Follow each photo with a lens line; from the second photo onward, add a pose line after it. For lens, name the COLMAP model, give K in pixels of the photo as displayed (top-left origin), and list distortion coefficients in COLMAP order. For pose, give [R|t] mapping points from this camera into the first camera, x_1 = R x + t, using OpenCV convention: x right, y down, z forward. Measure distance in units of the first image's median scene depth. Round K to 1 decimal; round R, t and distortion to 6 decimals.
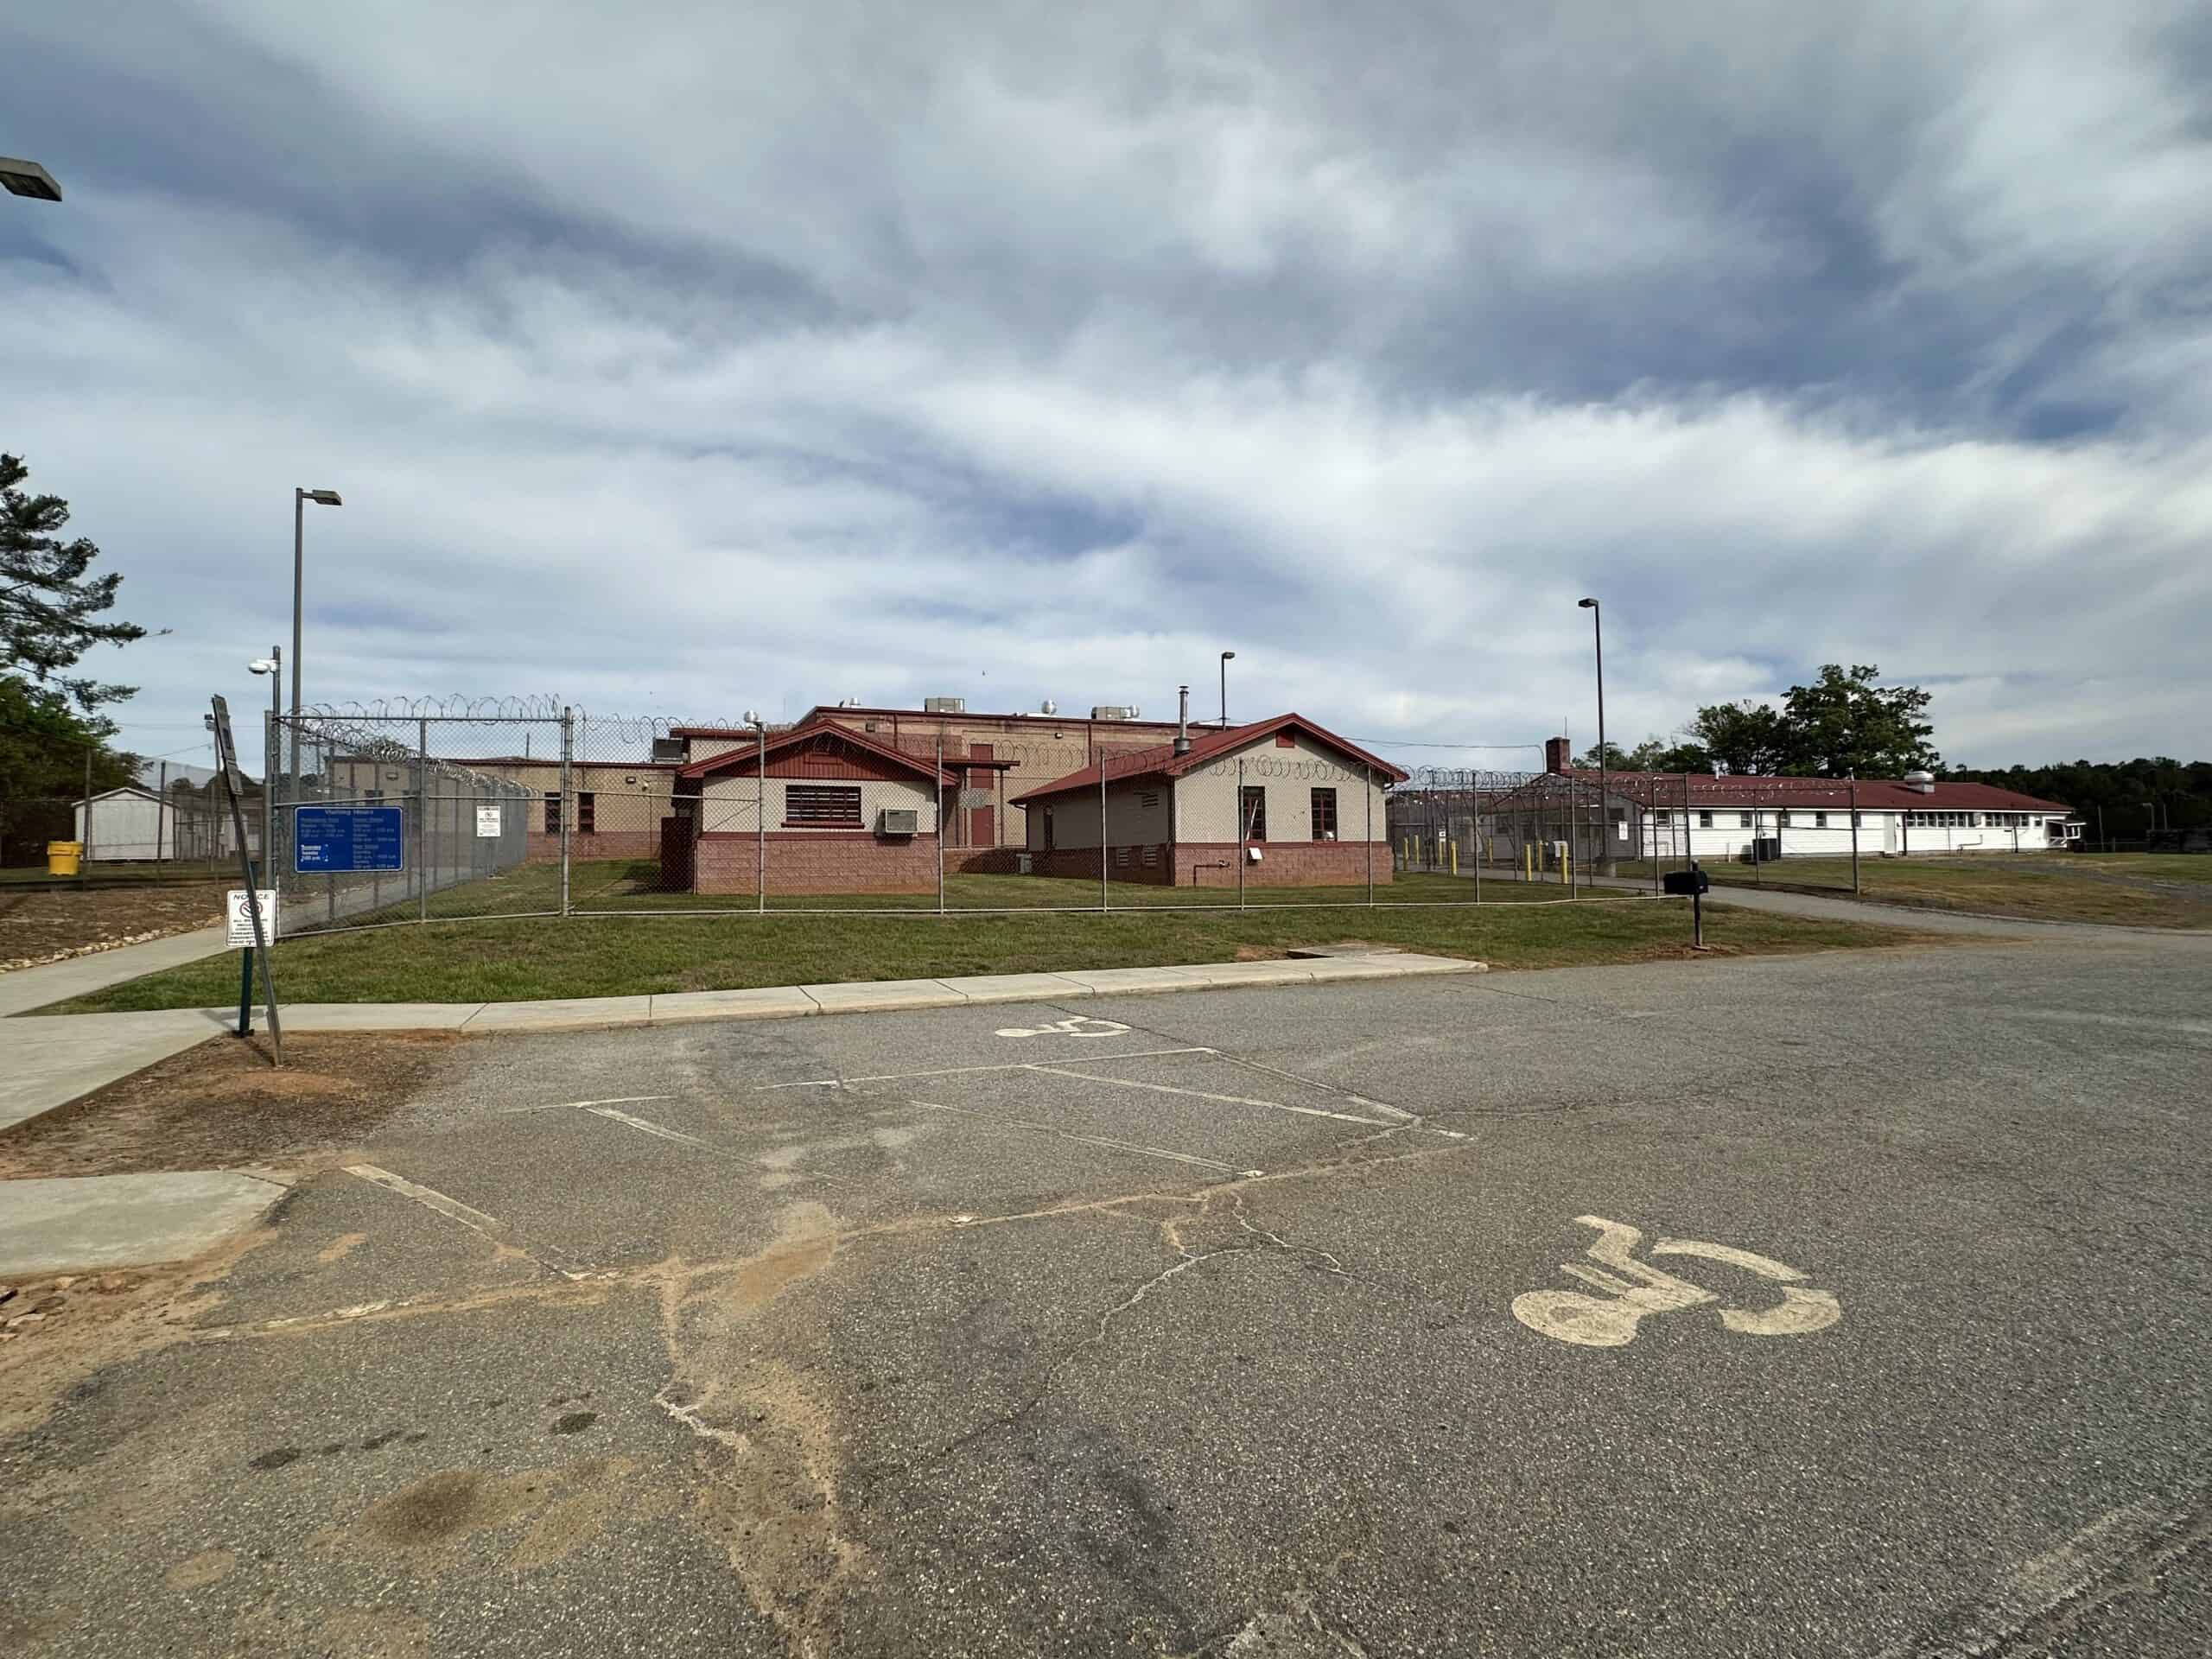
lens RADIAL K [[953.2, 0, 1109.7], [0, 953.2, 828.9], [0, 0, 1]] dist [0.000744, -0.000023]
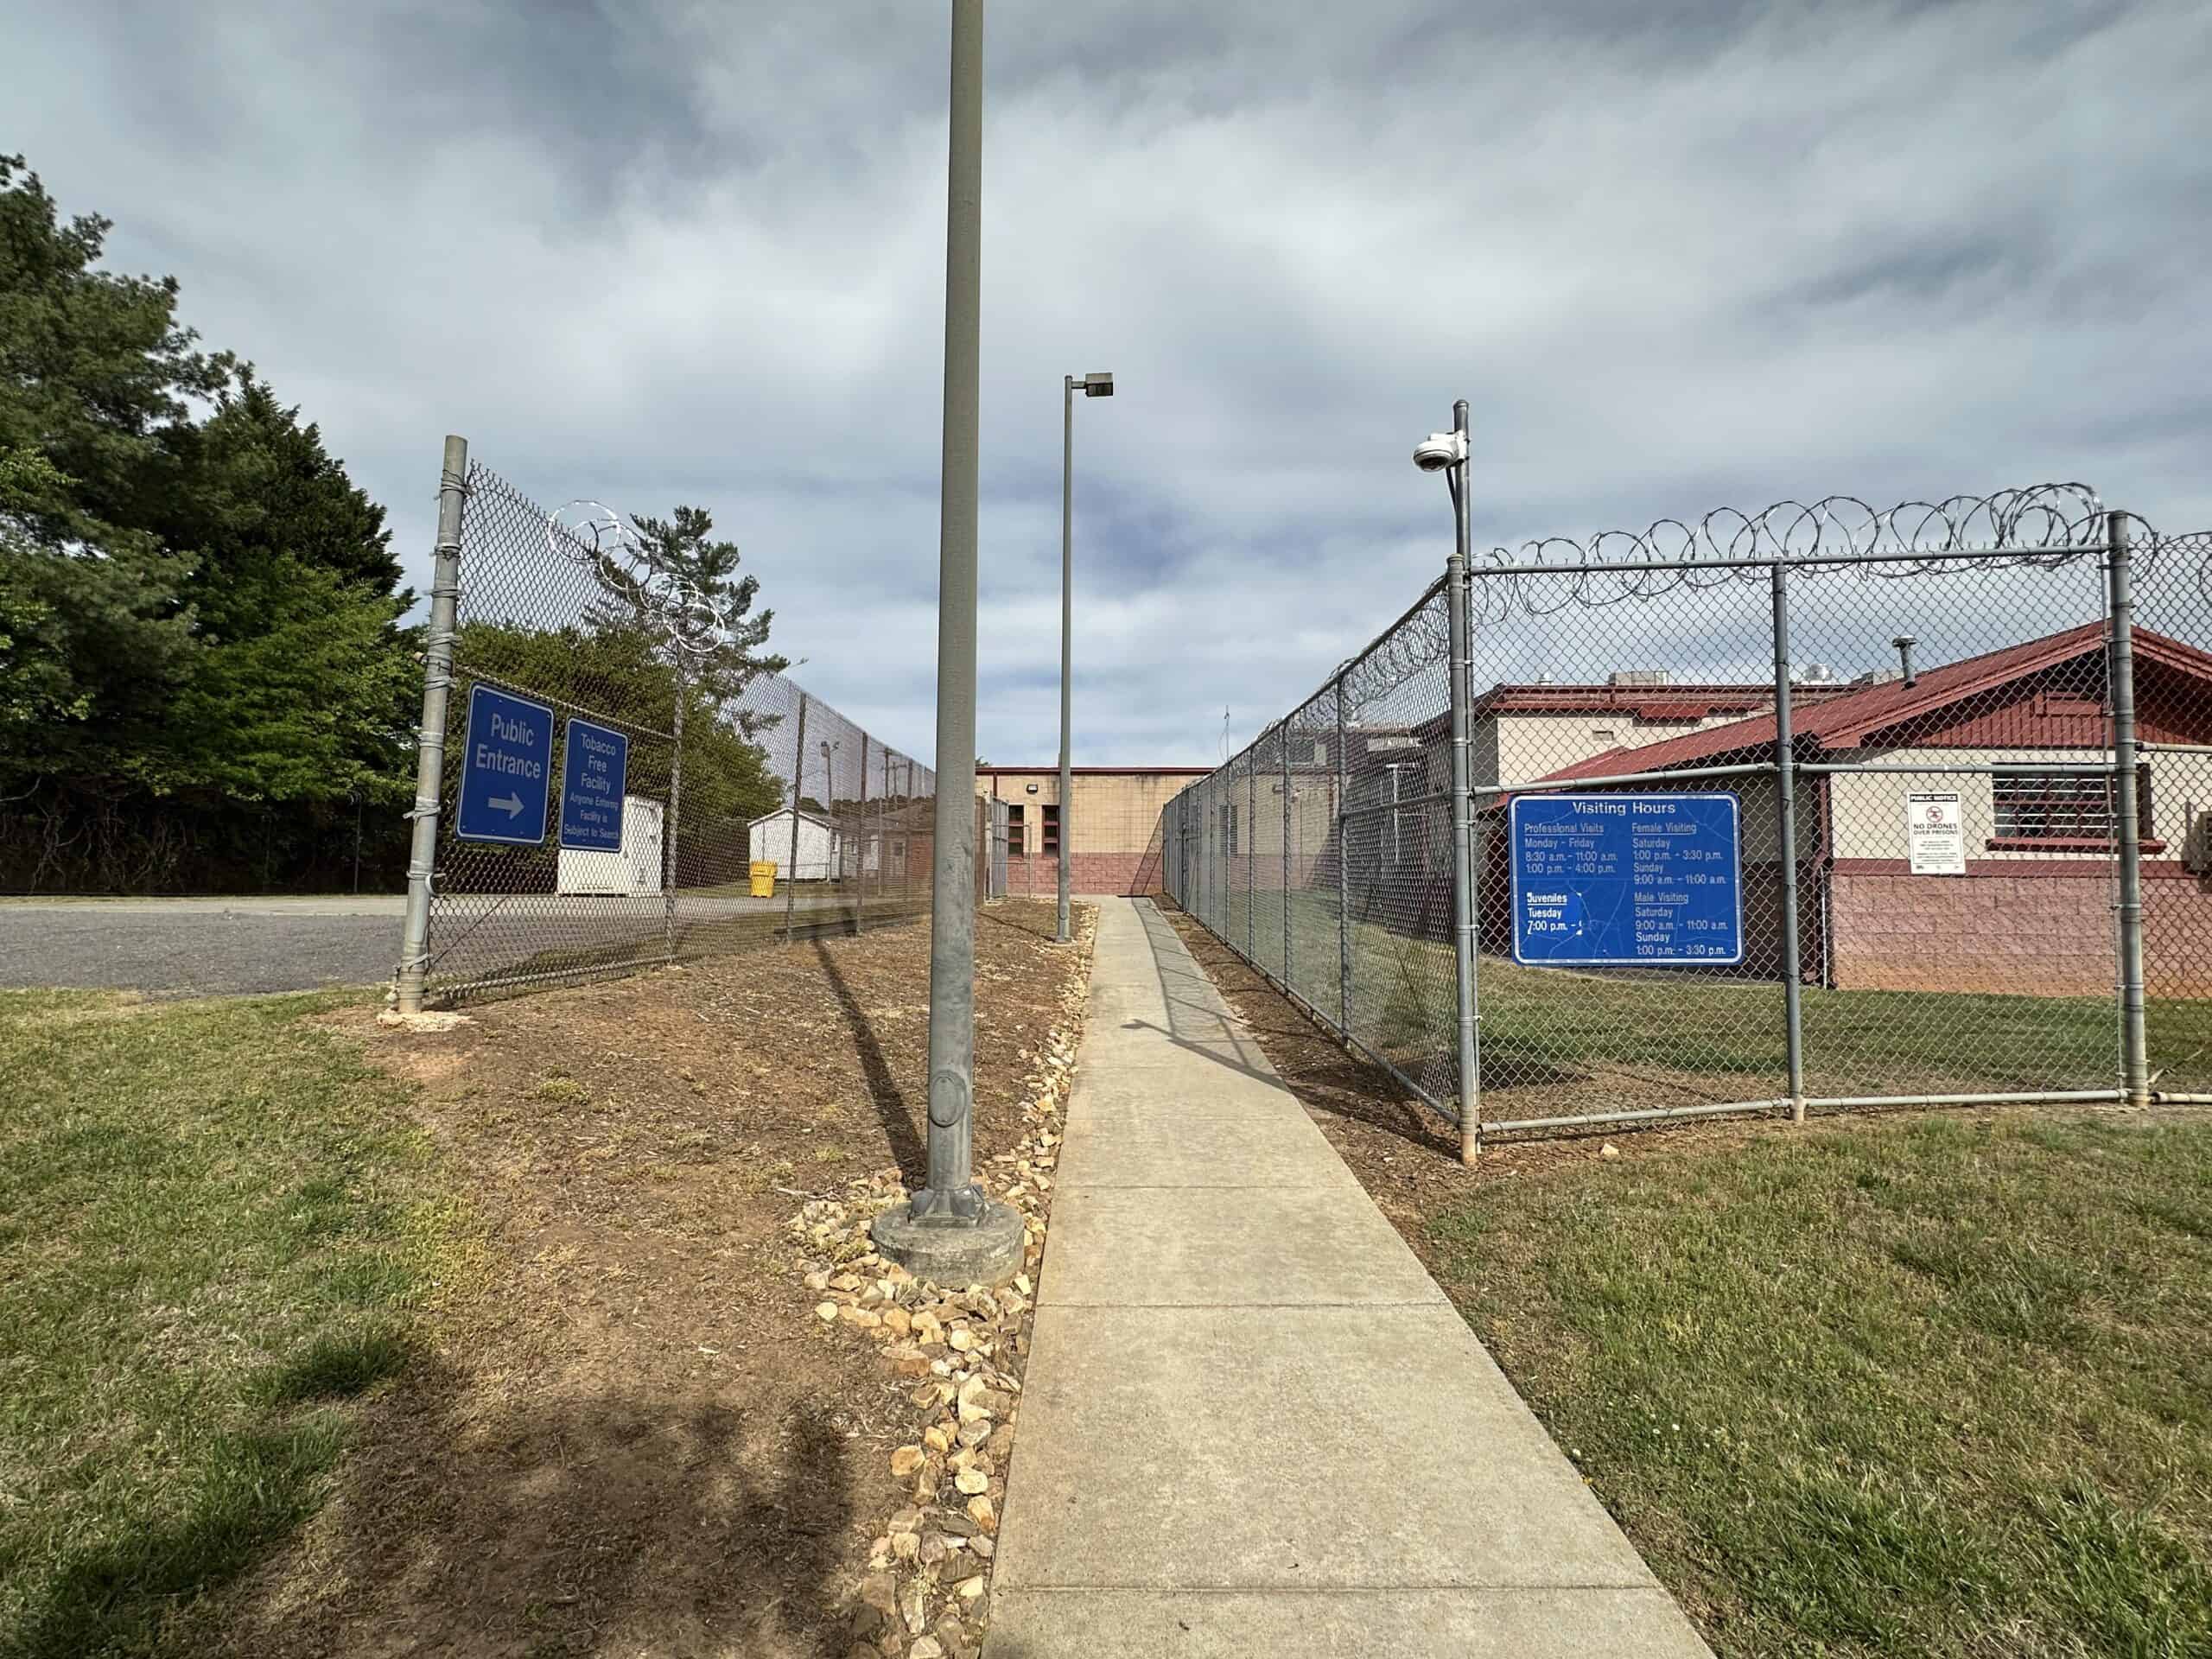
lens RADIAL K [[1025.3, 0, 1103.5], [0, 1025.3, 825.1], [0, 0, 1]] dist [0.002500, 0.000066]
pose [[0.899928, -0.006562, -0.435989, -0.216725], [-0.004391, 0.999700, -0.024109, 0.000060], [0.436017, 0.023611, 0.899629, 0.142557]]
